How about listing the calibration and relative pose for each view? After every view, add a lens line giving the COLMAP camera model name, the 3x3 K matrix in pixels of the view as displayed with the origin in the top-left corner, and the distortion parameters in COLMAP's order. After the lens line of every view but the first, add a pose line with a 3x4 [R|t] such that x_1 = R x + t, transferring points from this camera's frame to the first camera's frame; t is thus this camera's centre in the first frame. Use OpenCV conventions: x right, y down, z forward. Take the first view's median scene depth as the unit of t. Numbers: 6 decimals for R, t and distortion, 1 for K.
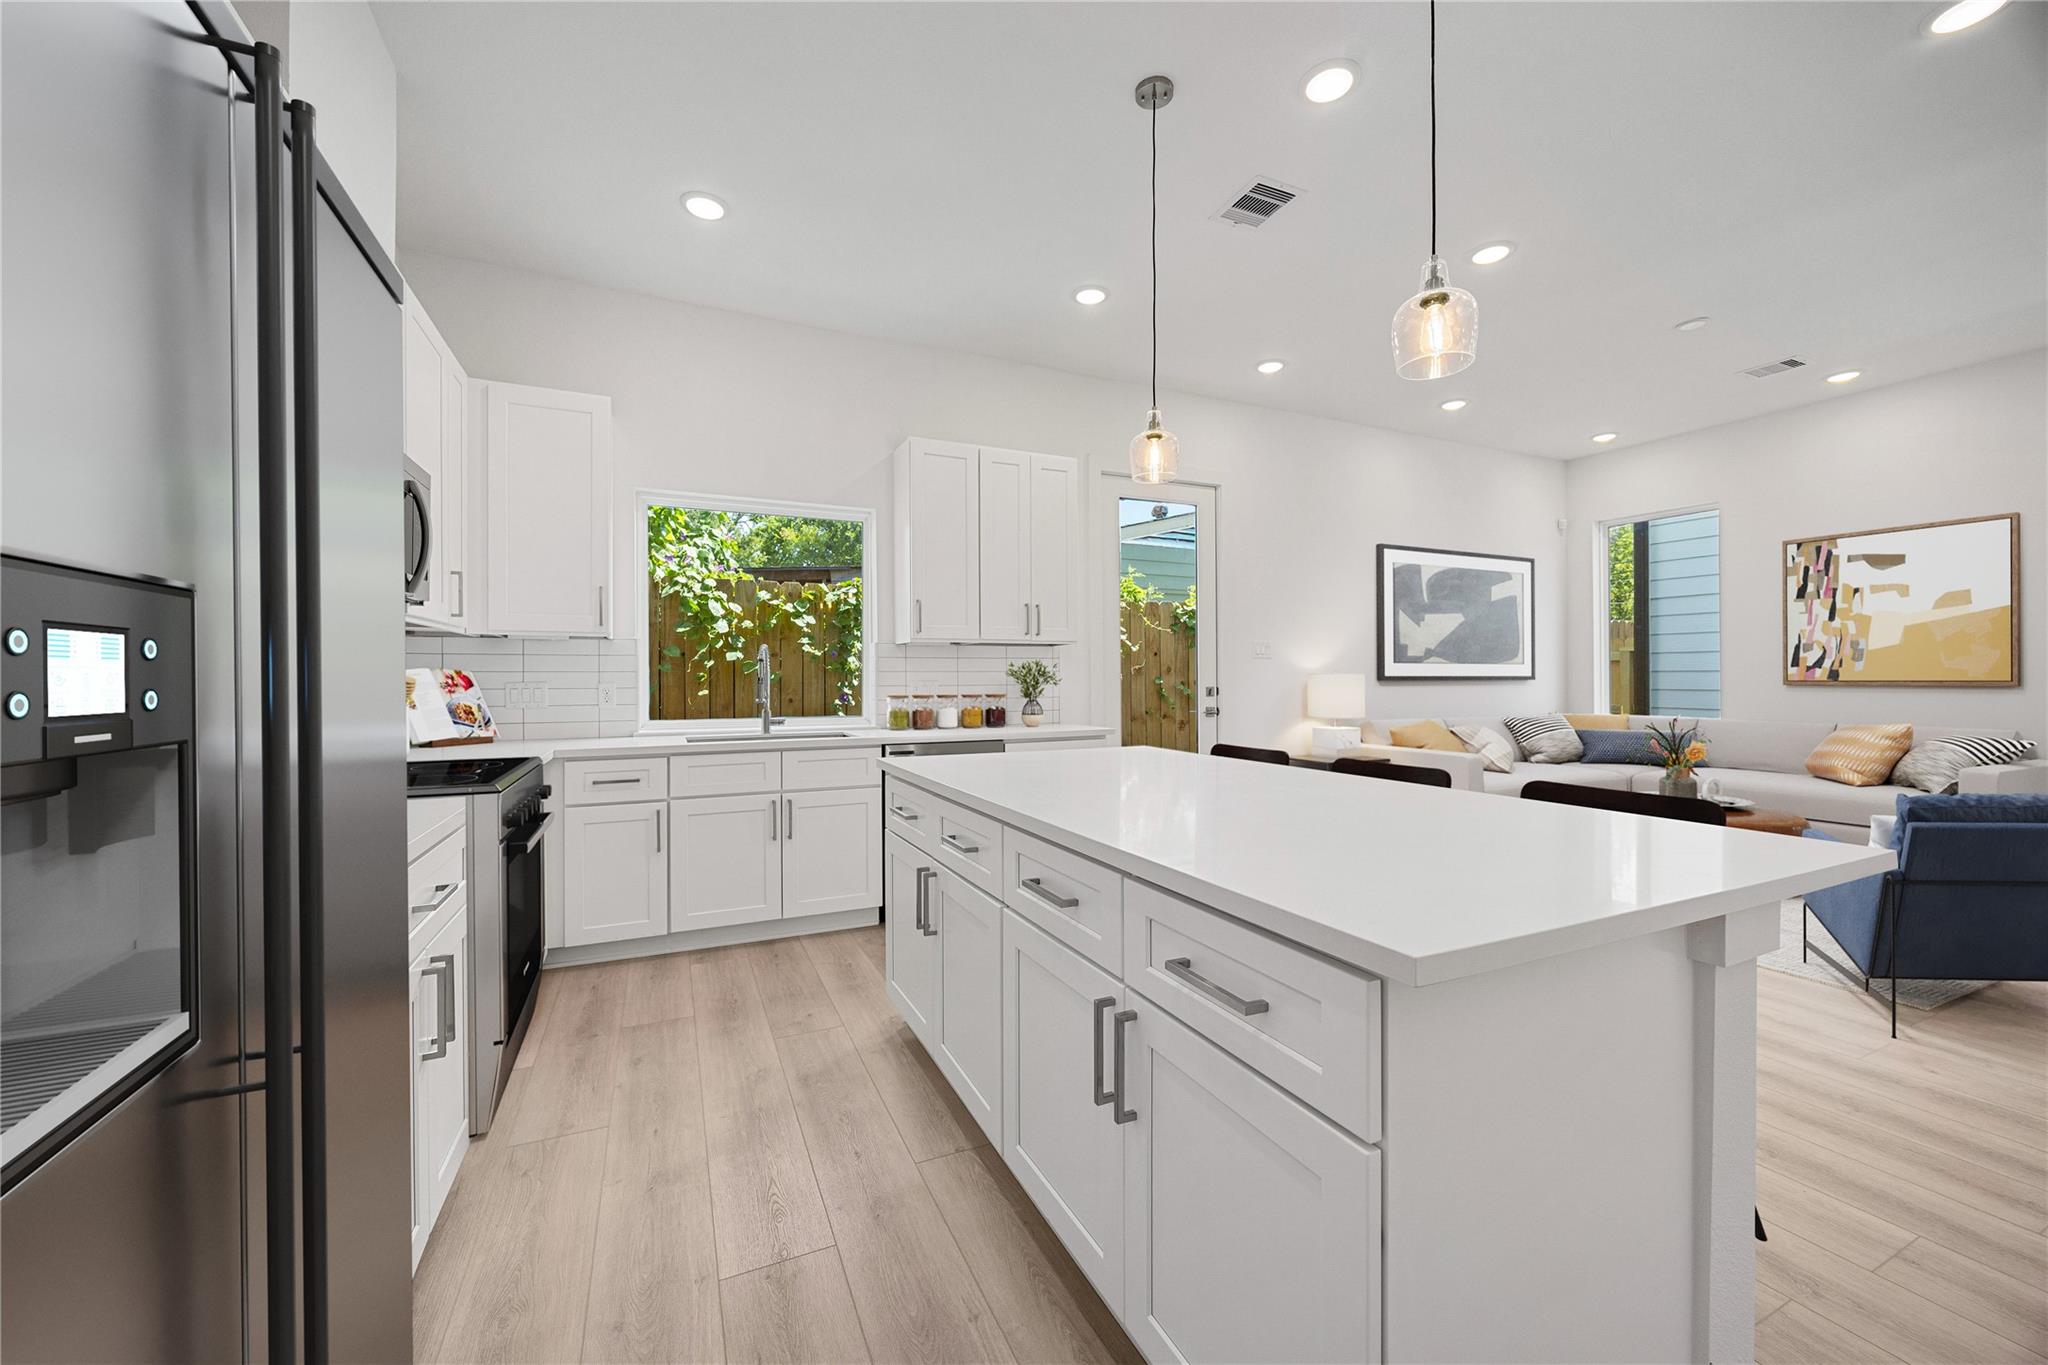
lens RADIAL K [[781.7, 0, 1067.1], [0, 781.7, 695.4], [0, 0, 1]] dist [-0.000889, -0.000638]
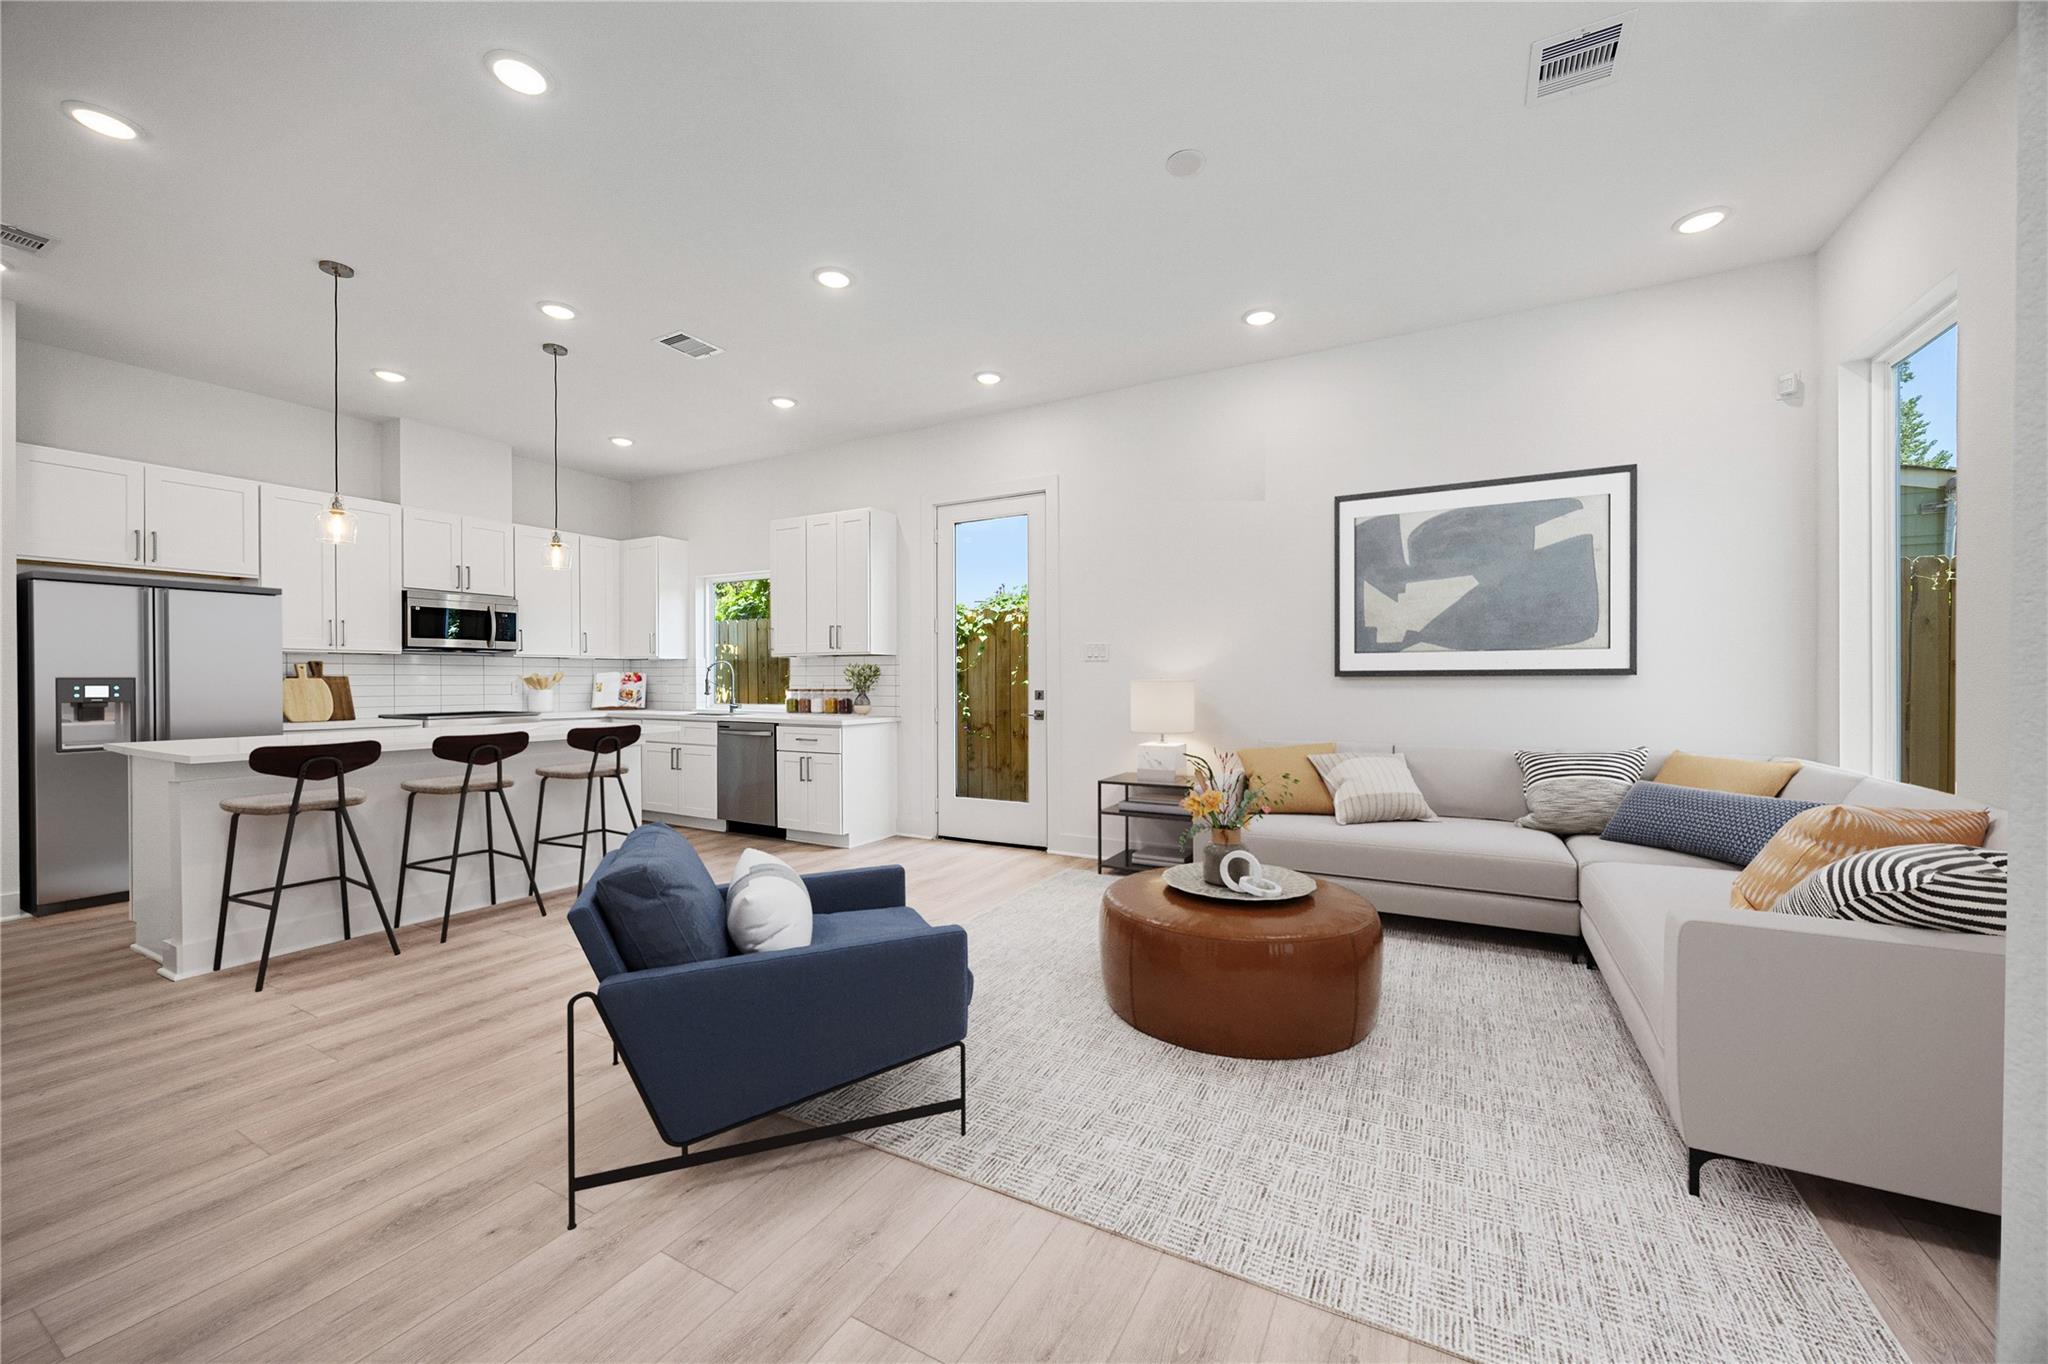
lens RADIAL K [[781.7, 0, 1033.9], [0, 781.7, 693.6], [0, 0, 1]] dist [-0.000889, -0.000638]
pose [[0.589040, 0.018719, -0.807887, 0.832161], [-0.004920, 0.999796, 0.019578, -0.015911], [0.808089, -0.007557, 0.589012, 0.310736]]
